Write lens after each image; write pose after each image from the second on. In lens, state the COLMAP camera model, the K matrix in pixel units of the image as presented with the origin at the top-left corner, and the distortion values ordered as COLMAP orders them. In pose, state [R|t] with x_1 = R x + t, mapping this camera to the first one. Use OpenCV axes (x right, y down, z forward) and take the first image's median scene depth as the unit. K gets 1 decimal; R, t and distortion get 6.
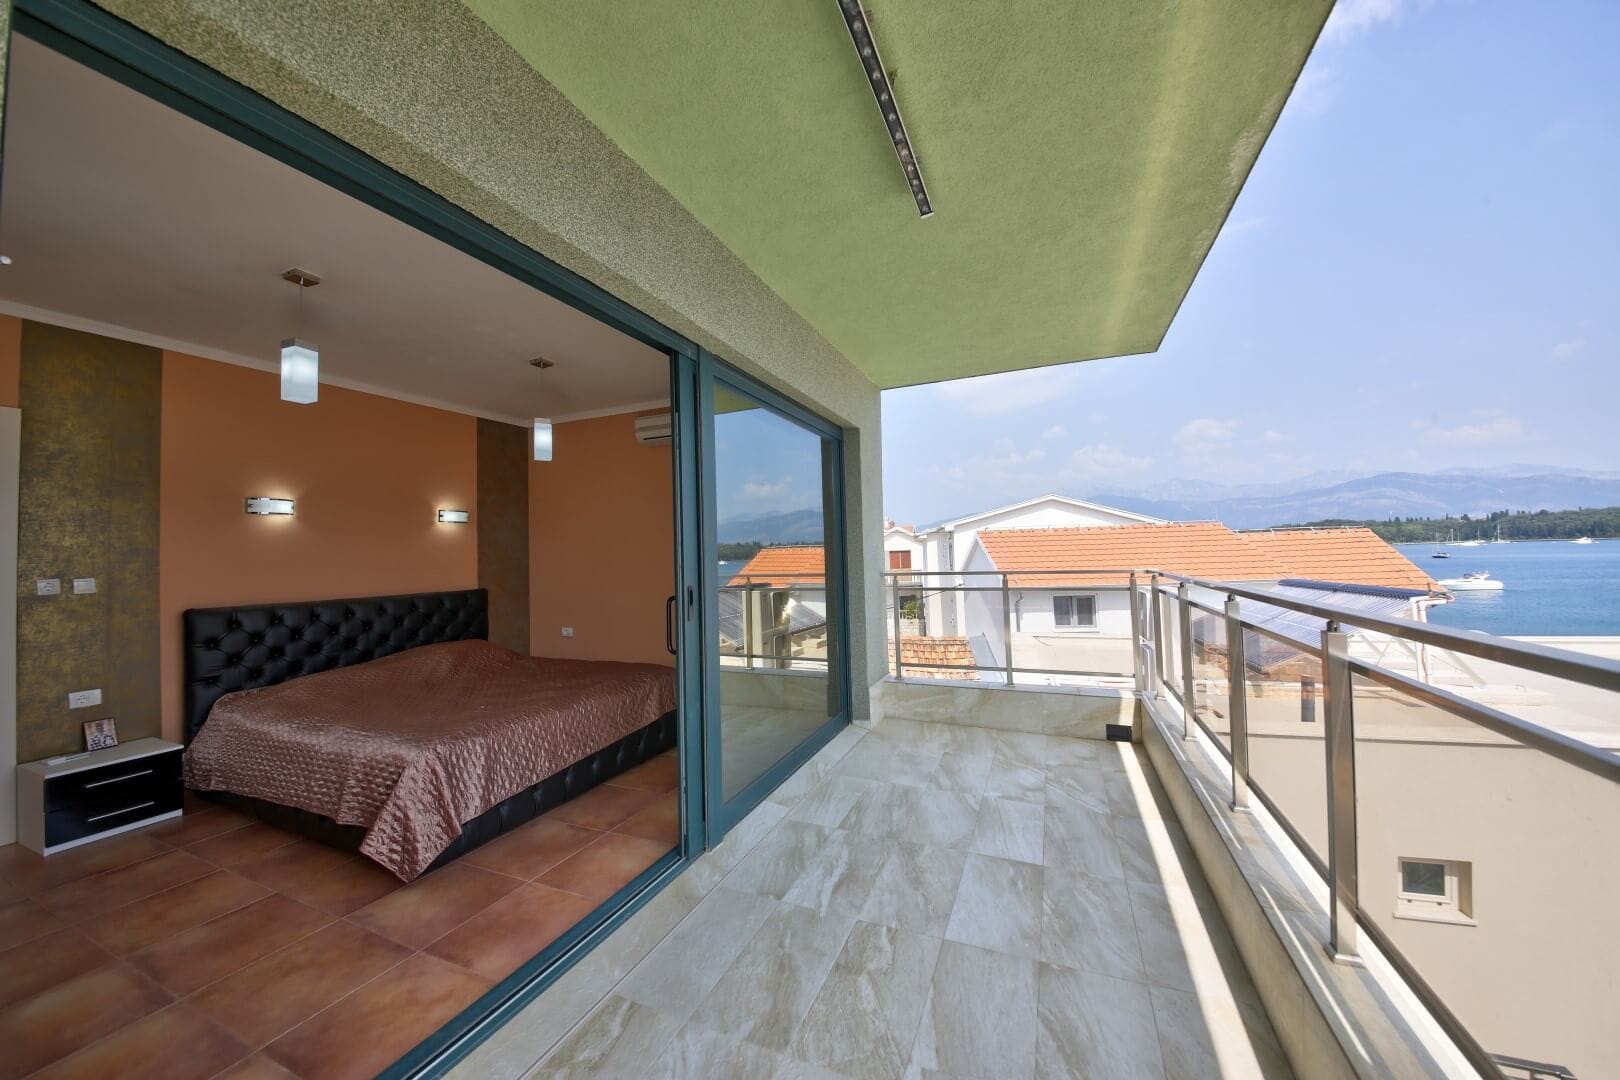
lens RADIAL K [[573.5, 0, 810.0], [0, 573.5, 540.0], [0, 0, 1]] dist [-0.012744, -0.000074]
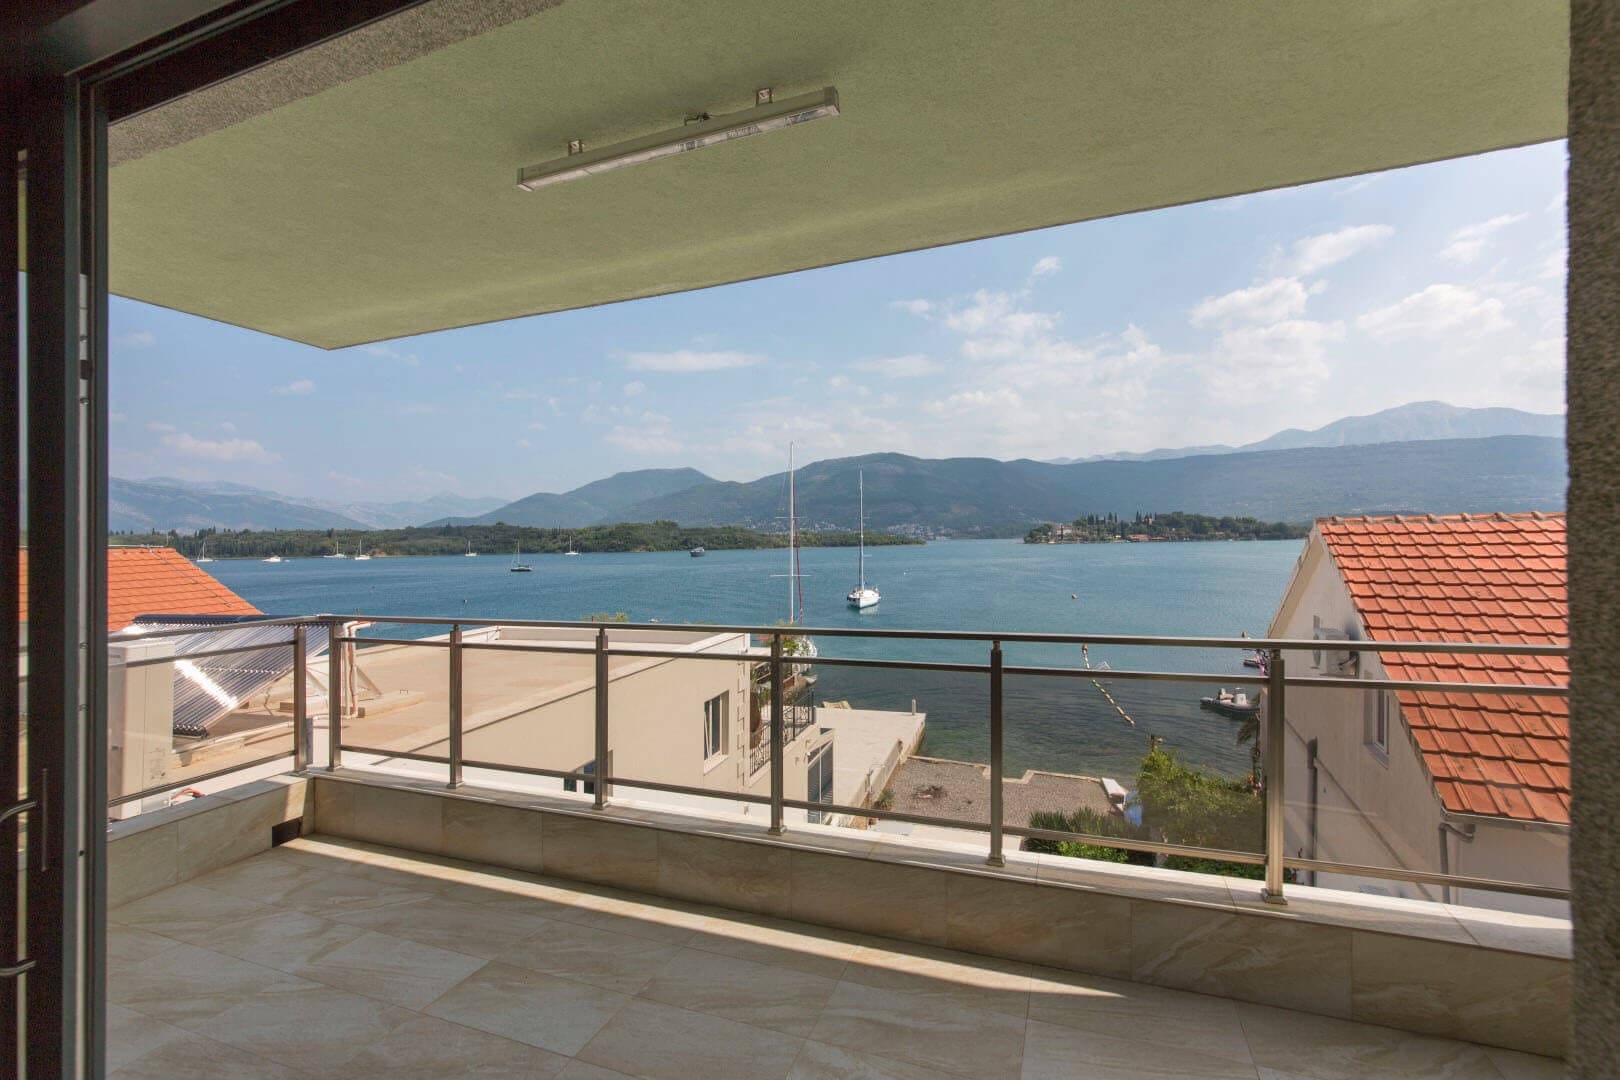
lens RADIAL K [[703.6, 0, 810.0], [0, 703.6, 540.0], [0, 0, 1]] dist [-0.001669, -0.000159]
pose [[-0.029033, 0.028942, 0.999159, -0.415259], [-0.003727, 0.999571, -0.029062, -0.023646], [-0.999571, -0.004568, -0.028913, 0.328939]]
